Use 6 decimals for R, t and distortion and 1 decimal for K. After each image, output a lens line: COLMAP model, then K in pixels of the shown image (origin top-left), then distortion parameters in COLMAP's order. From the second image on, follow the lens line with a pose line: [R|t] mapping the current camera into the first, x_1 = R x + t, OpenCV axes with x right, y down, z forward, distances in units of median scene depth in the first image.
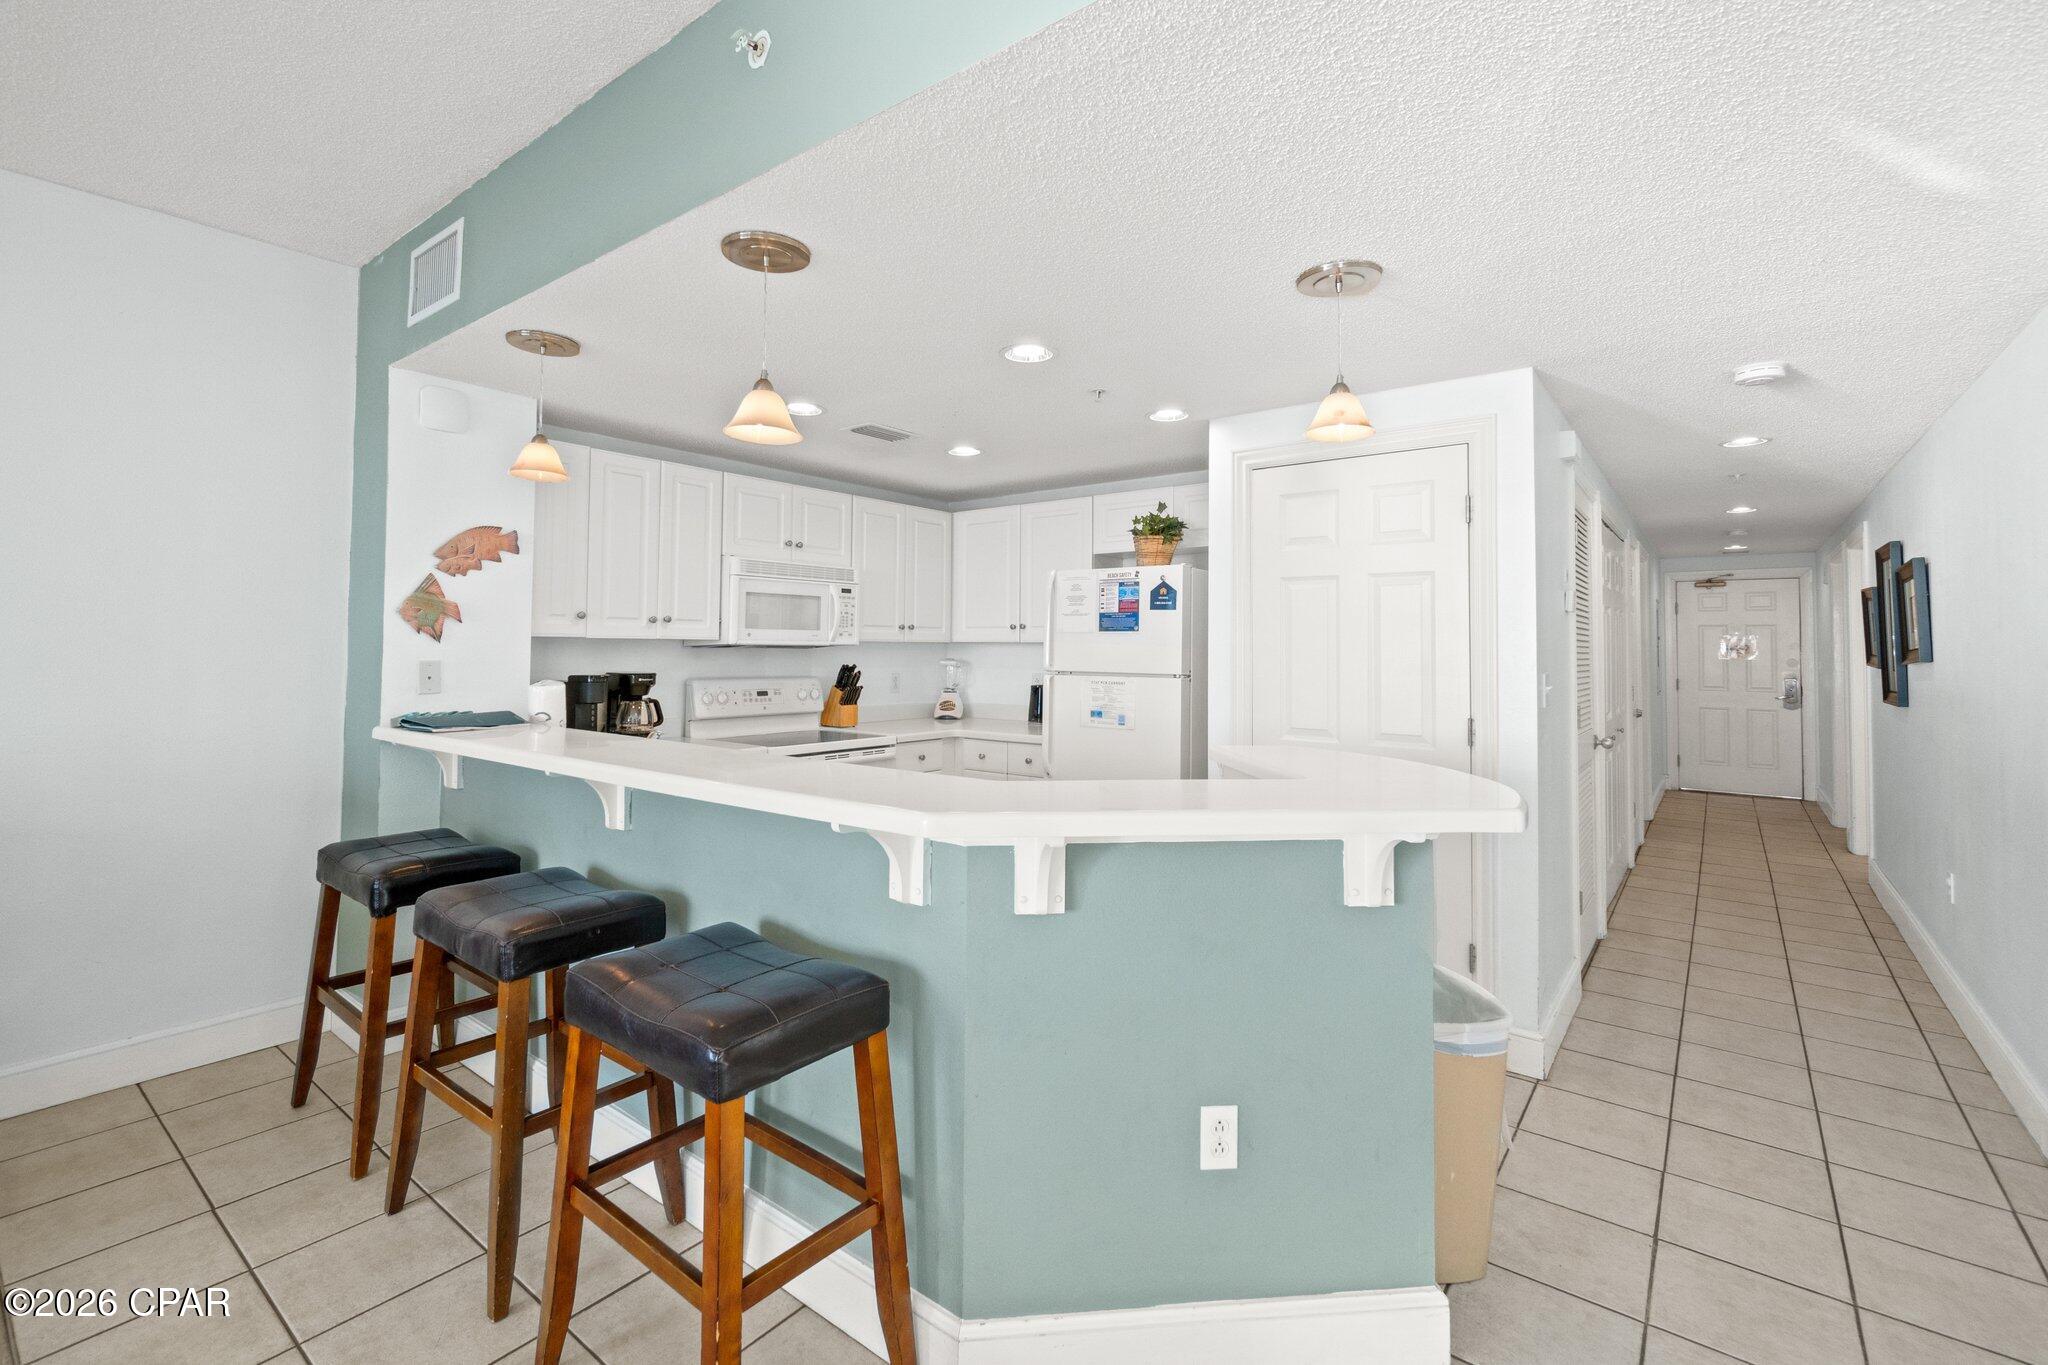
lens RADIAL K [[886.6, 0, 1017.3], [0, 886.6, 622.2], [0, 0, 1]] dist [-0.003080, 0.000249]
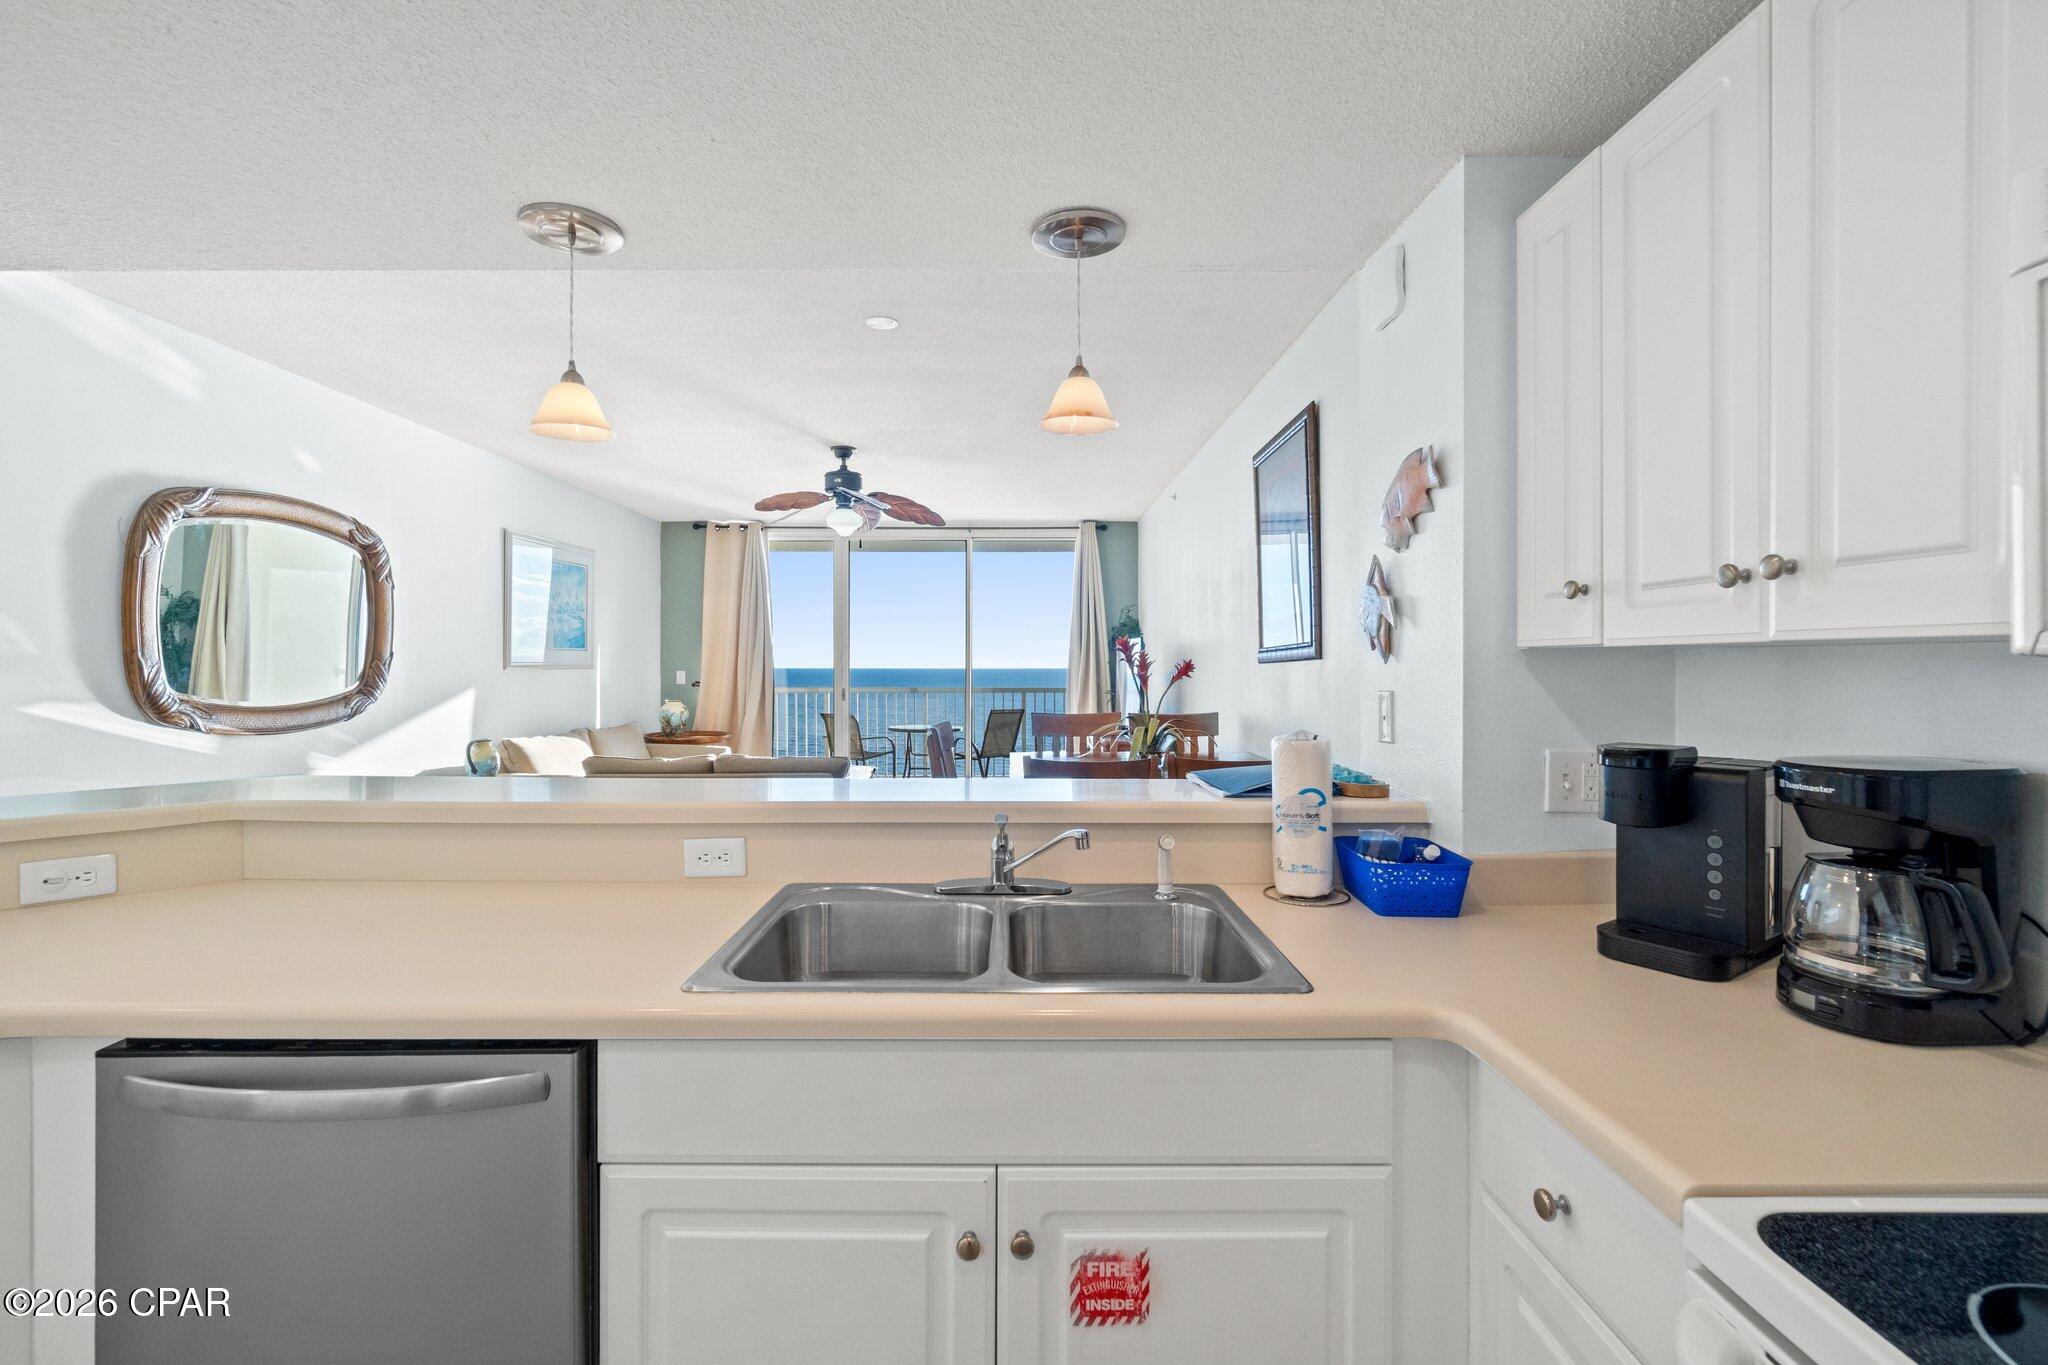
lens RADIAL K [[886.6, 0, 1018.8], [0, 886.6, 671.6], [0, 0, 1]] dist [-0.003080, 0.000249]
pose [[-0.780873, -0.002976, -0.624682, -0.043372], [0.012315, 0.999721, -0.020157, 0.026866], [0.624568, -0.023433, -0.780619, 0.925287]]
